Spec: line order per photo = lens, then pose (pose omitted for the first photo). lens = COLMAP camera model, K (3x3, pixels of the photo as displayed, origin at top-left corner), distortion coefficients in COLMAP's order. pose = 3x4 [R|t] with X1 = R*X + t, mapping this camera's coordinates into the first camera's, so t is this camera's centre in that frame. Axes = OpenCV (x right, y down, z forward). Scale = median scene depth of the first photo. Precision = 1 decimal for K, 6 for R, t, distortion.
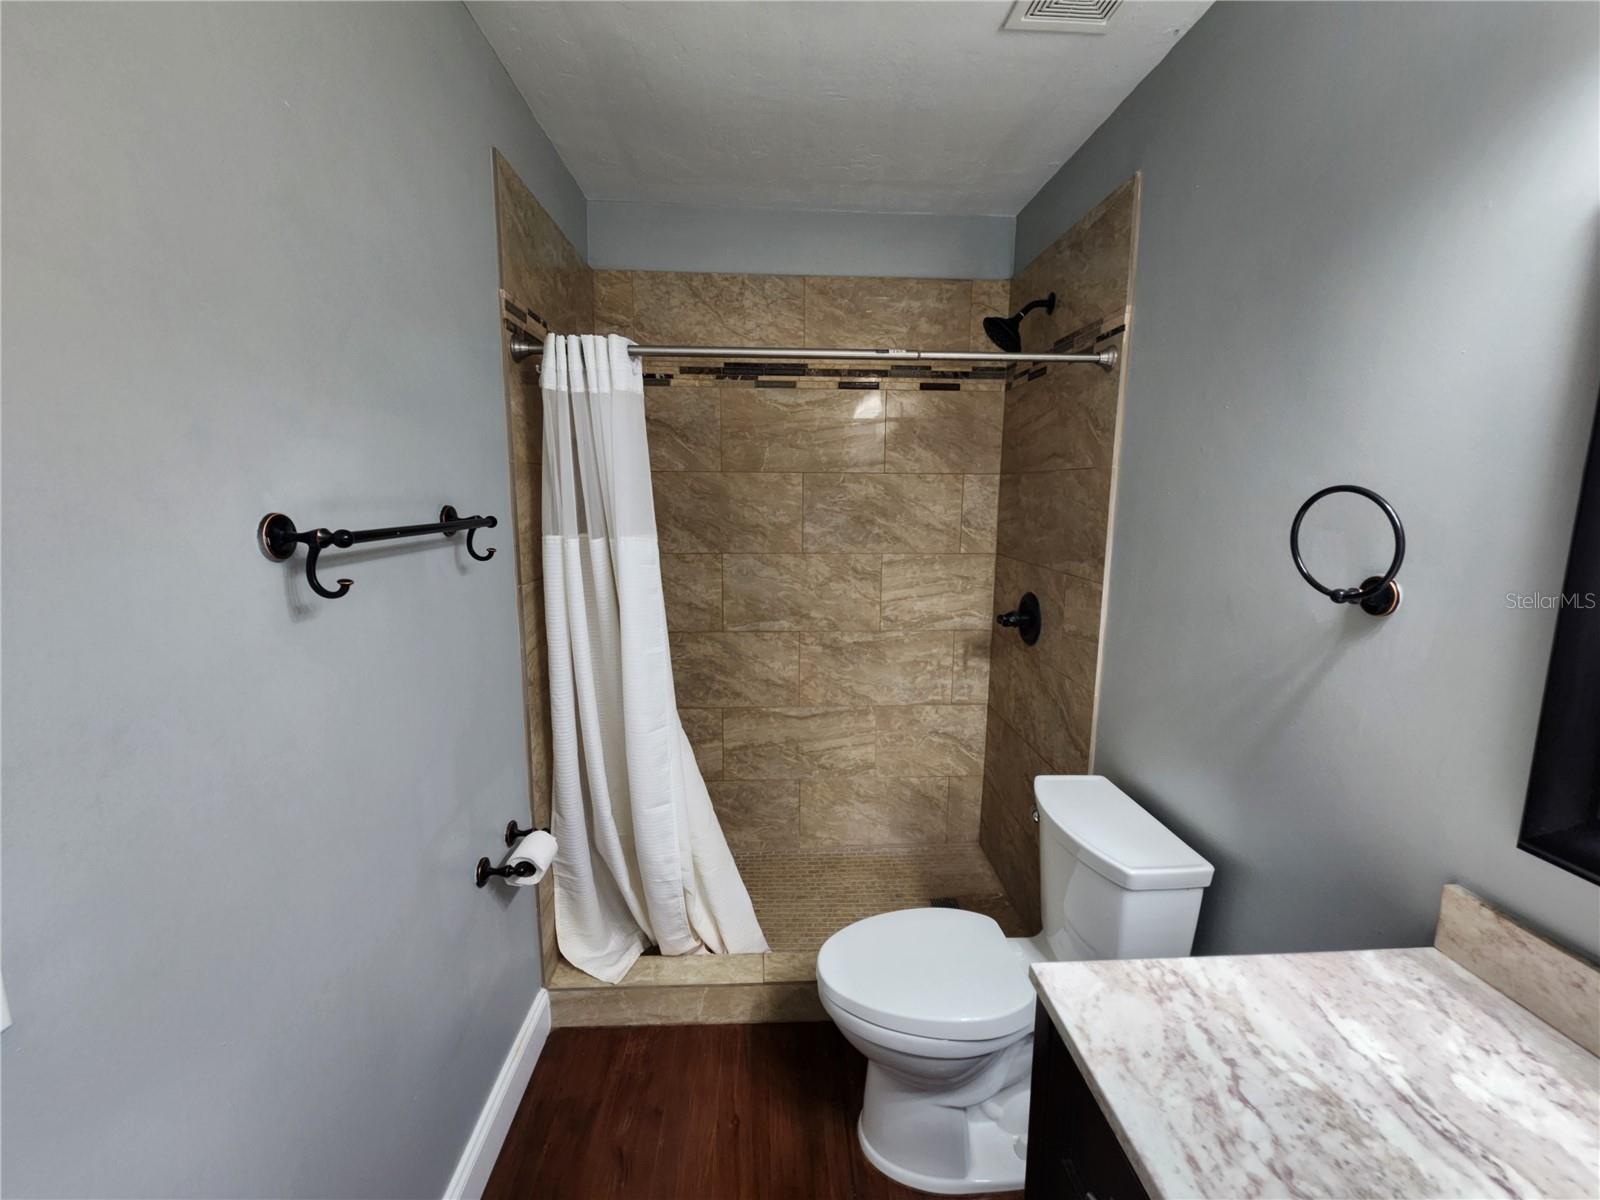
lens RADIAL K [[660.6, 0, 799.0], [0, 660.6, 602.2], [0, 0, 1]] dist [0.001115, 0.001513]
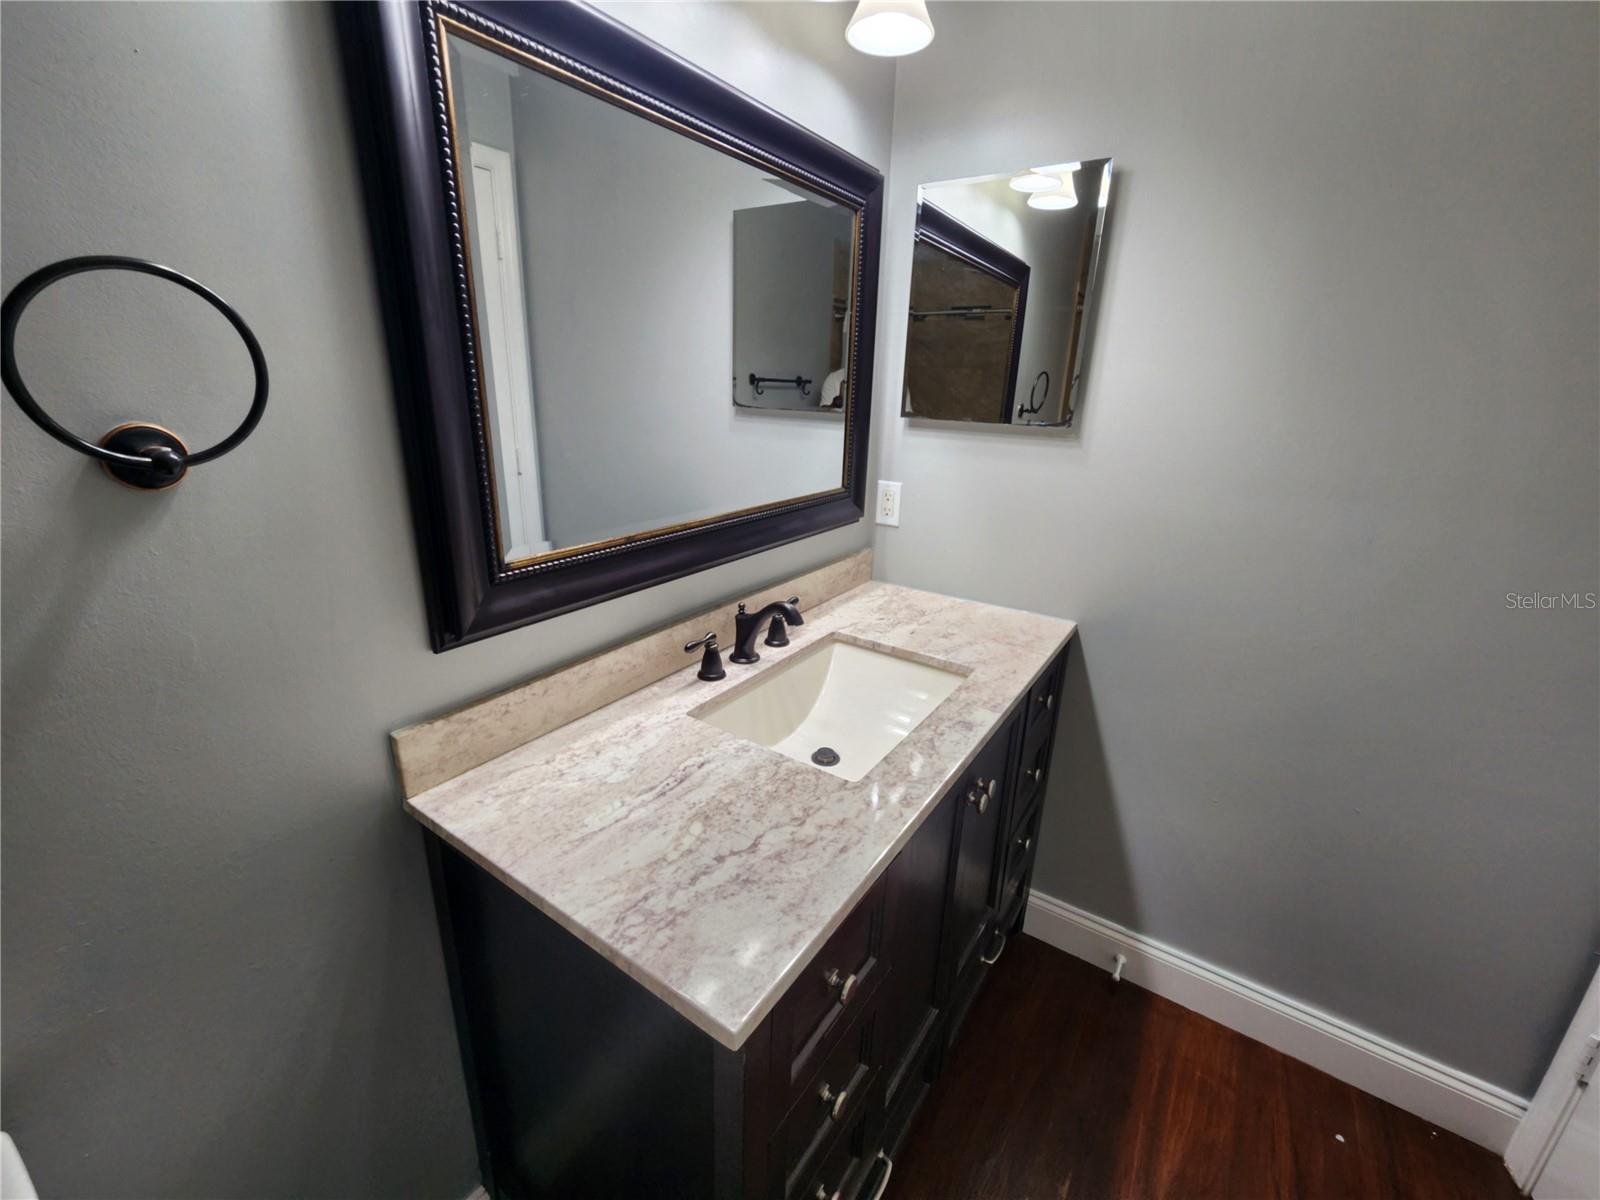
lens RADIAL K [[660.6, 0, 797.0], [0, 660.6, 592.9], [0, 0, 1]] dist [0.001115, 0.001513]
pose [[-0.788221, -0.213671, 0.577107, 0.013867], [0.072393, 0.899081, 0.431755, -0.154492], [-0.611119, 0.382096, -0.693207, 1.435200]]
